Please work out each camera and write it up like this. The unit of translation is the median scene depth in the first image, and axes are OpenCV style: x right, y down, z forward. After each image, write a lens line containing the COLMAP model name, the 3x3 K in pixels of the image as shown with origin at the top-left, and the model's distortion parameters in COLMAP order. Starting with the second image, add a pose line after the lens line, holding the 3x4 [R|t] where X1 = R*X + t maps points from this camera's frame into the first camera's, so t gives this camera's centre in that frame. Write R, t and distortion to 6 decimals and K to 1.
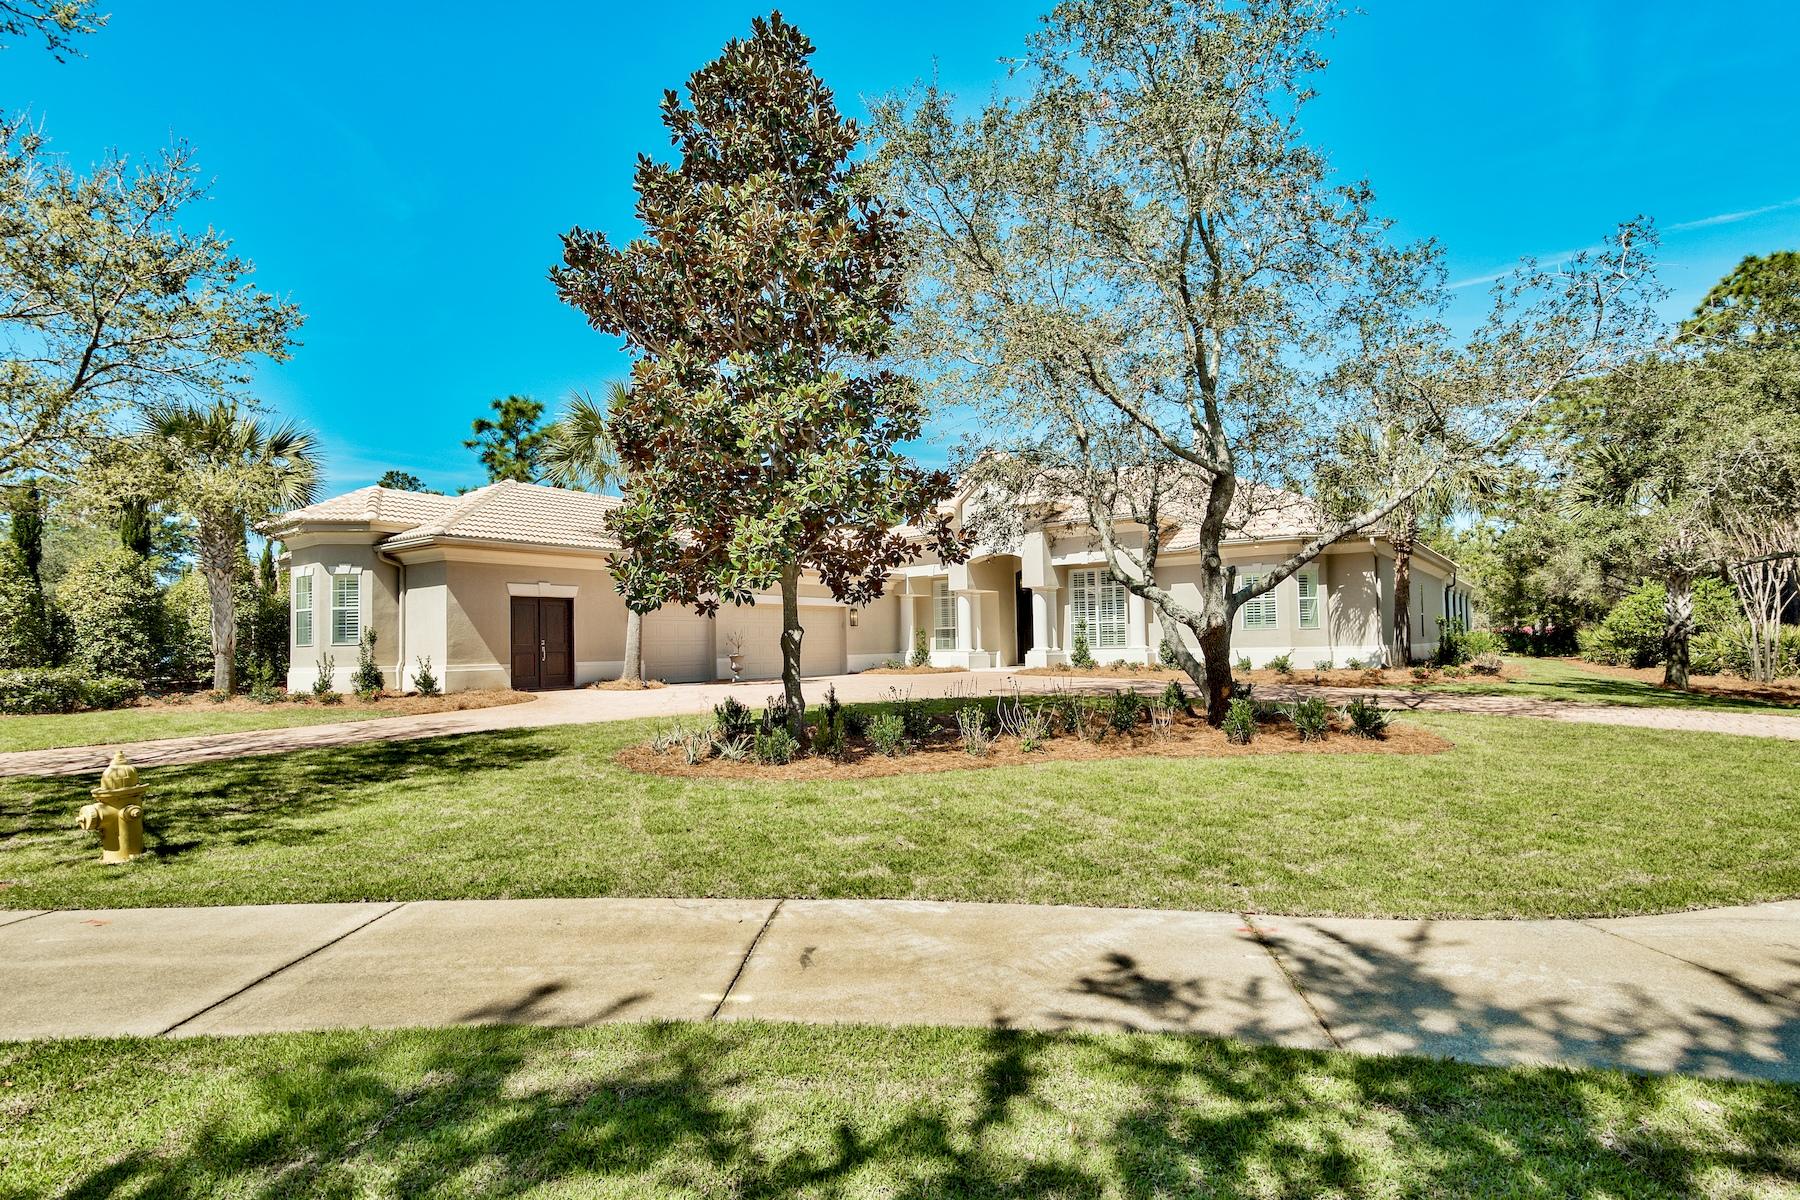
lens RADIAL K [[891.8, 0, 892.5], [0, 891.8, 604.9], [0, 0, 1]] dist [-0.001440, -0.000218]
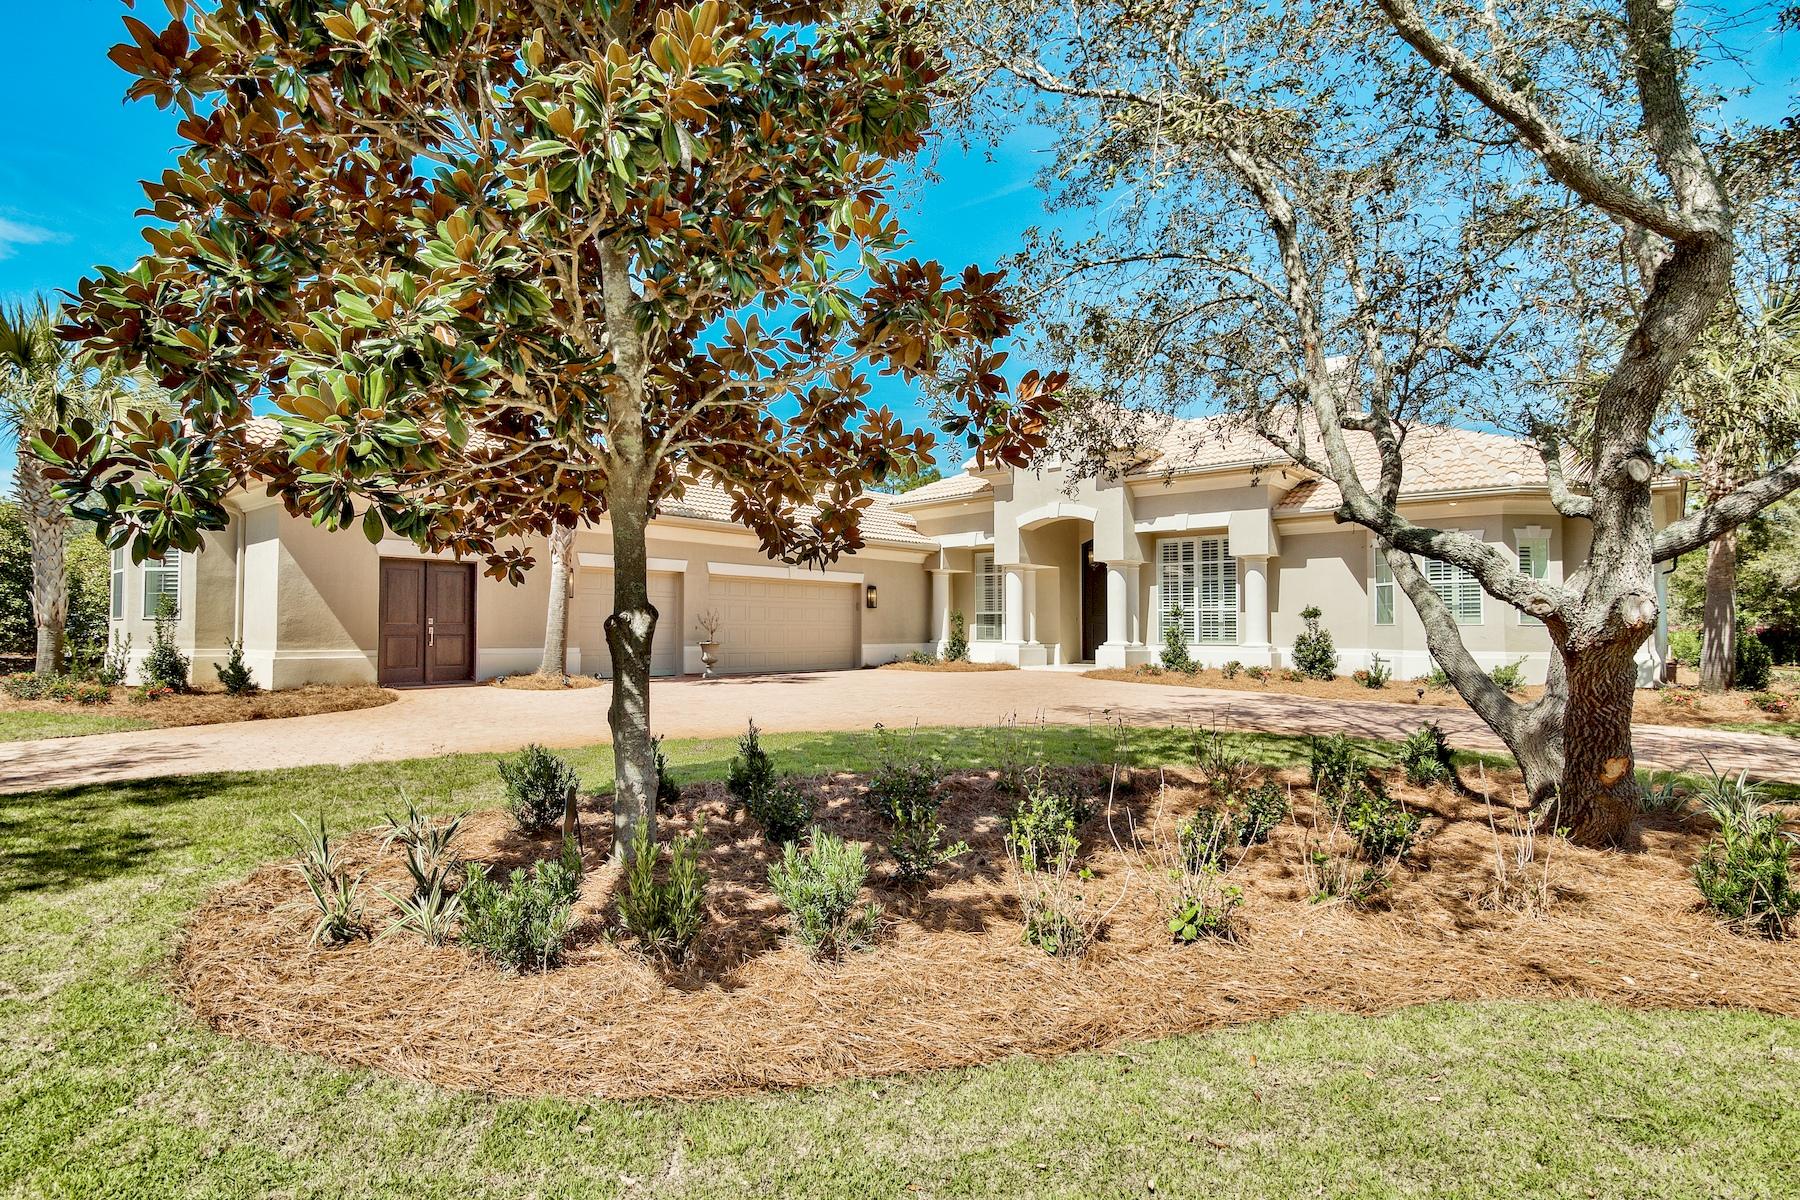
lens RADIAL K [[878.0, 0, 820.0], [0, 878.0, 600.9], [0, 0, 1]] dist [-0.002172, -0.000502]
pose [[0.990947, 0.019474, -0.132837, 0.017268], [-0.017380, 0.999706, 0.016909, 0.006112], [0.133127, -0.014447, 0.990994, 0.260346]]
